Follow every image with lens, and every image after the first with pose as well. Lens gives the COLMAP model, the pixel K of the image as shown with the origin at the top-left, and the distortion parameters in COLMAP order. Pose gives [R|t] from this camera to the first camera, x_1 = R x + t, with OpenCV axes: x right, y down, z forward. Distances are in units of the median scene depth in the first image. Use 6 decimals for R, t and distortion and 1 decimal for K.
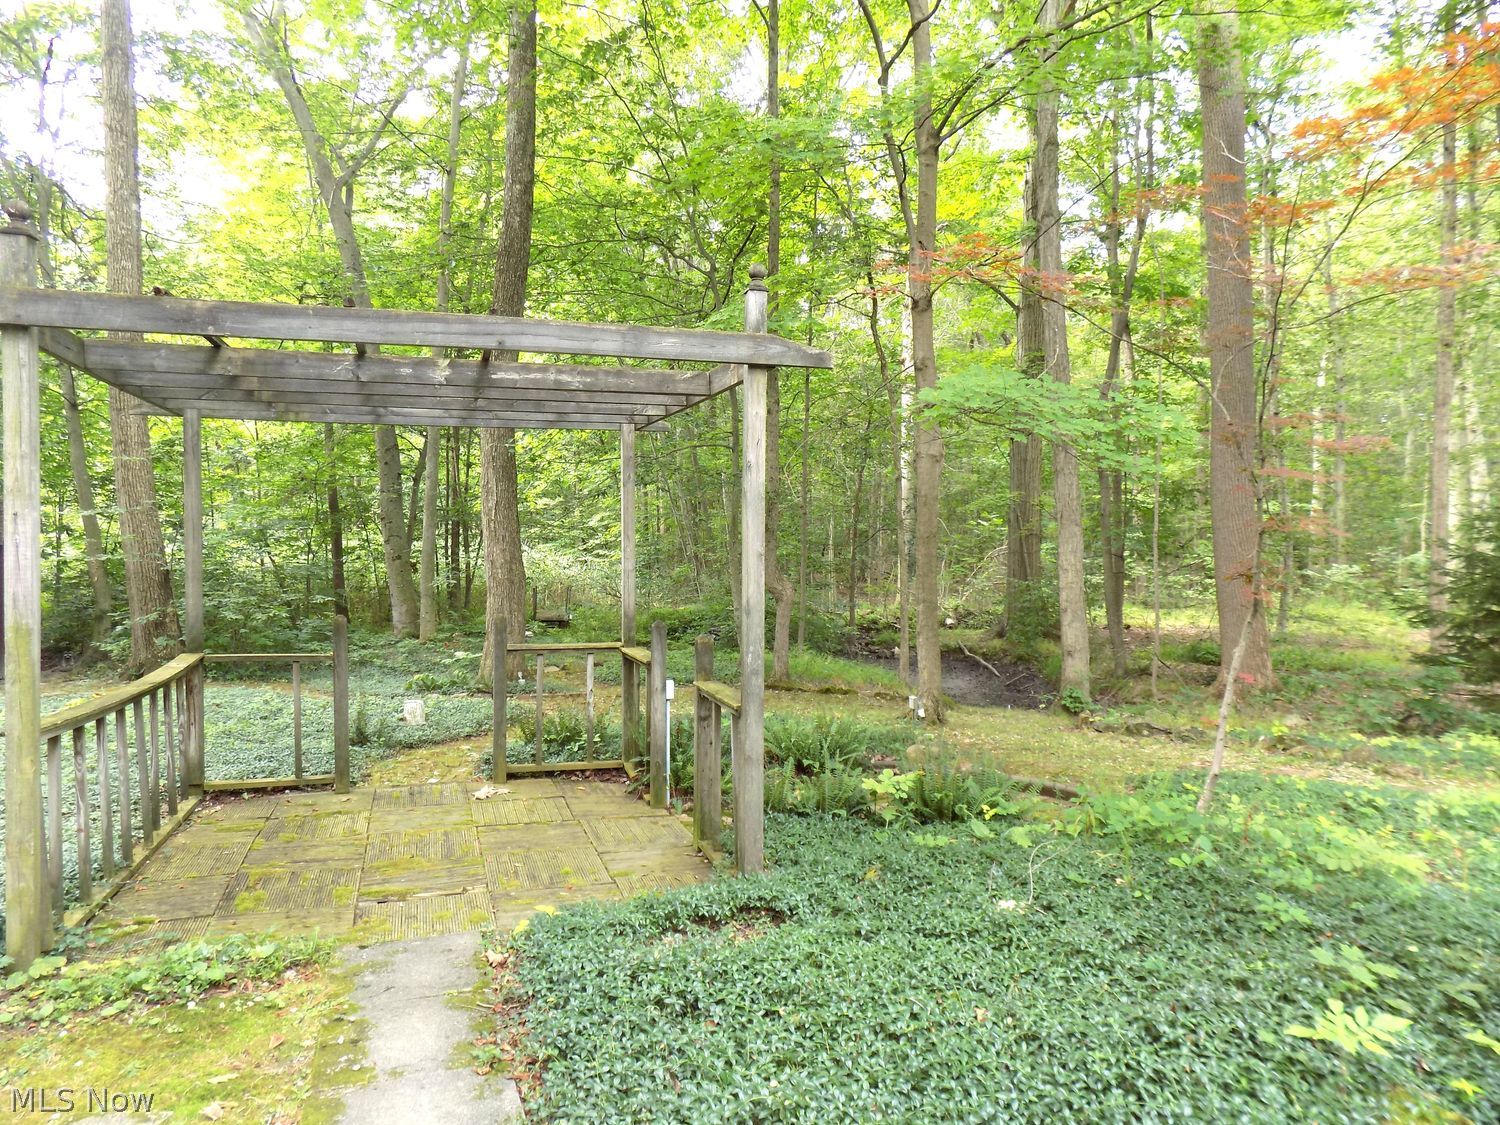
lens RADIAL K [[1027.3, 0, 745.0], [0, 1027.3, 557.7], [0, 0, 1]] dist [-0.075276, 0.071103]
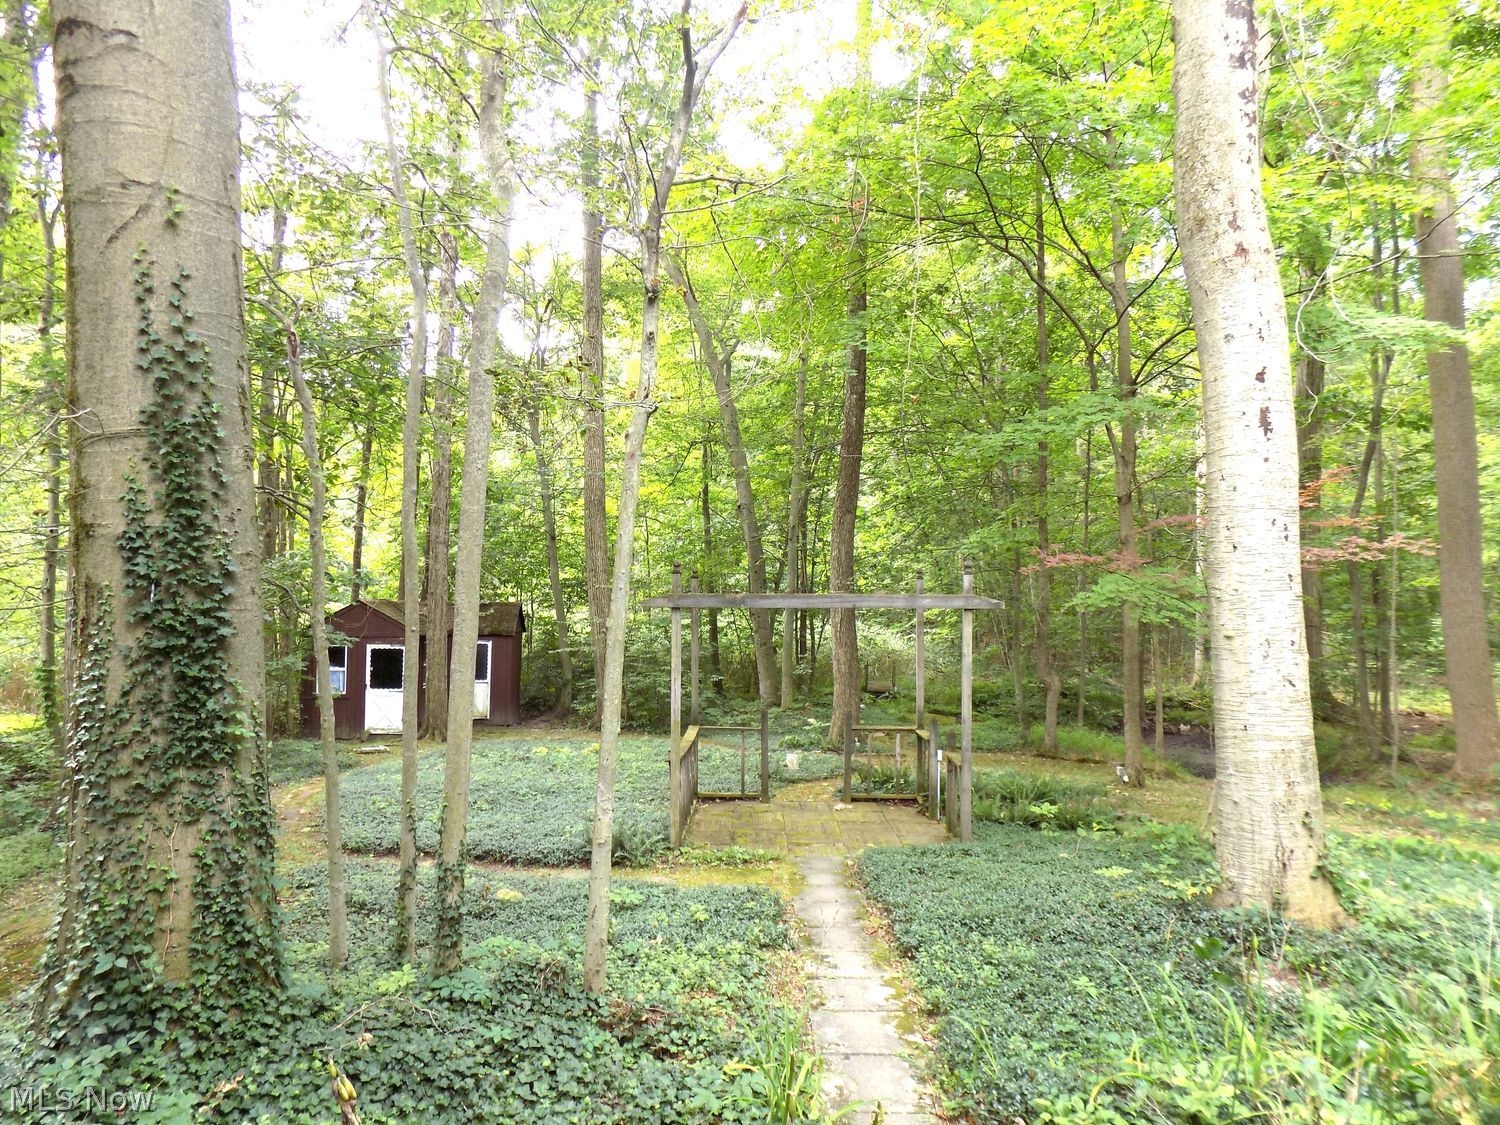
lens RADIAL K [[1027.3, 0, 754.6], [0, 1027.3, 557.6], [0, 0, 1]] dist [-0.075276, 0.071103]
pose [[0.952107, -0.006797, -0.305690, 0.153364], [-0.010279, 0.998476, -0.054216, -0.108587], [0.305593, 0.054761, 0.950586, -0.762574]]
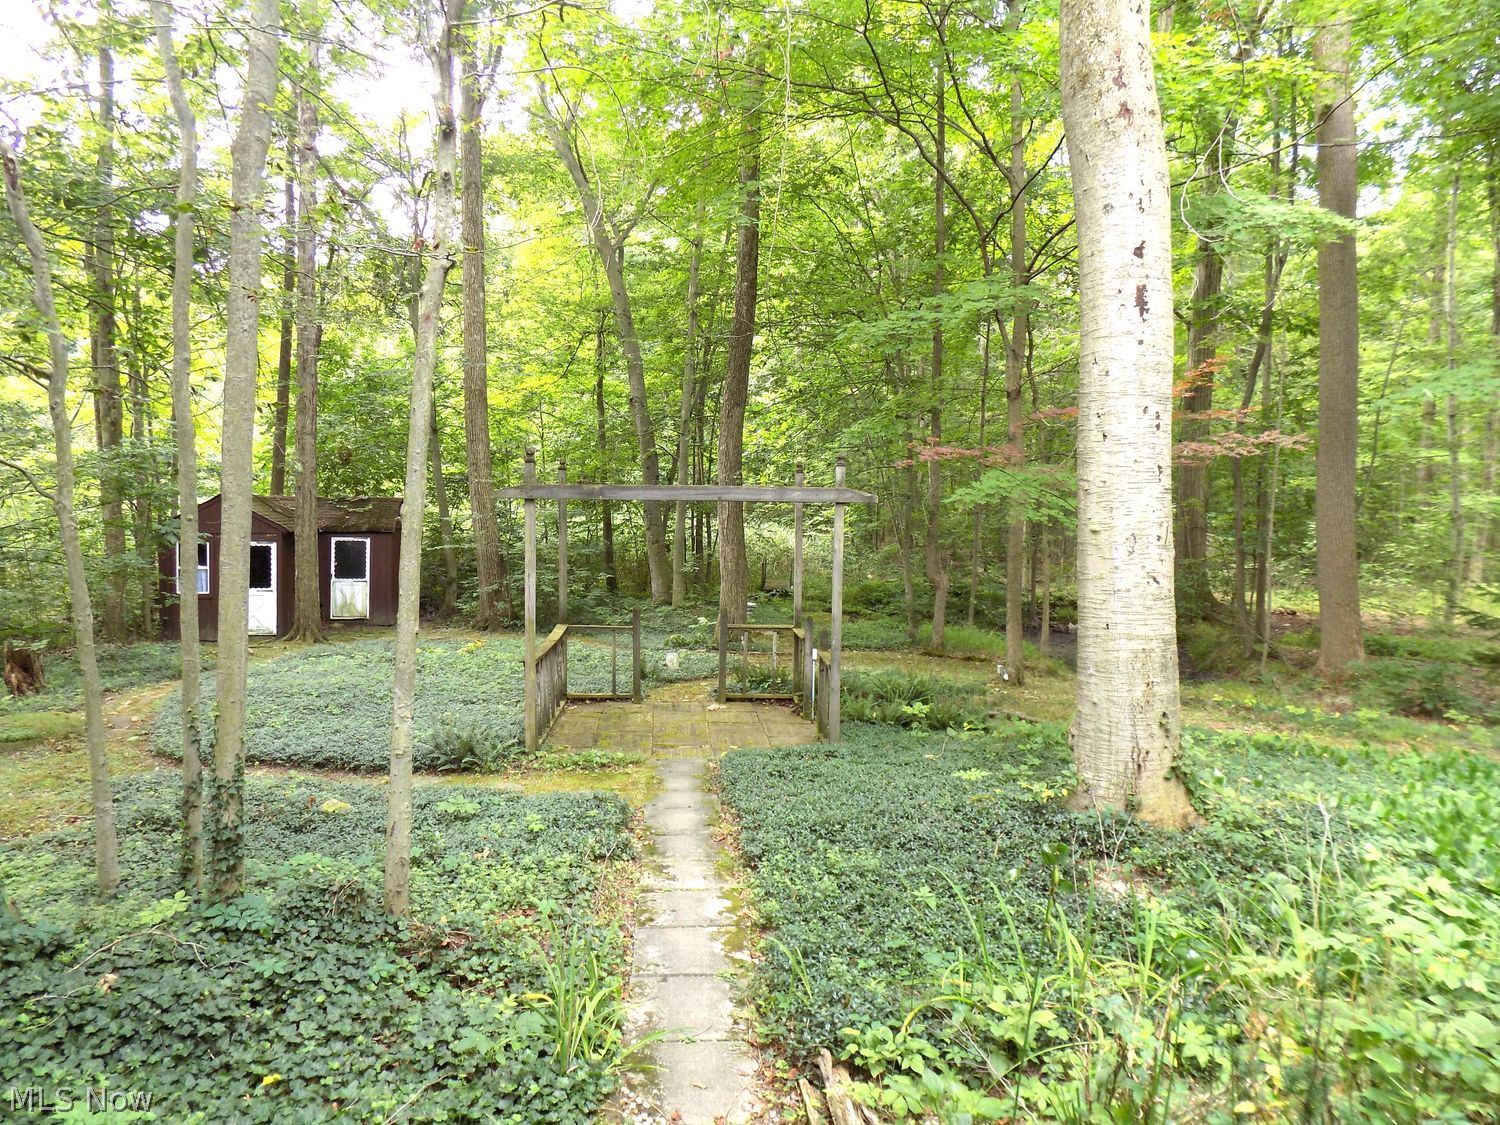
lens RADIAL K [[1027.3, 0, 758.4], [0, 1027.3, 562.4], [0, 0, 1]] dist [-0.075276, 0.071103]
pose [[0.975964, 0.026229, -0.216347, 0.189261], [-0.016512, 0.998777, 0.046599, -0.100613], [0.217304, -0.041907, 0.975204, -0.672277]]
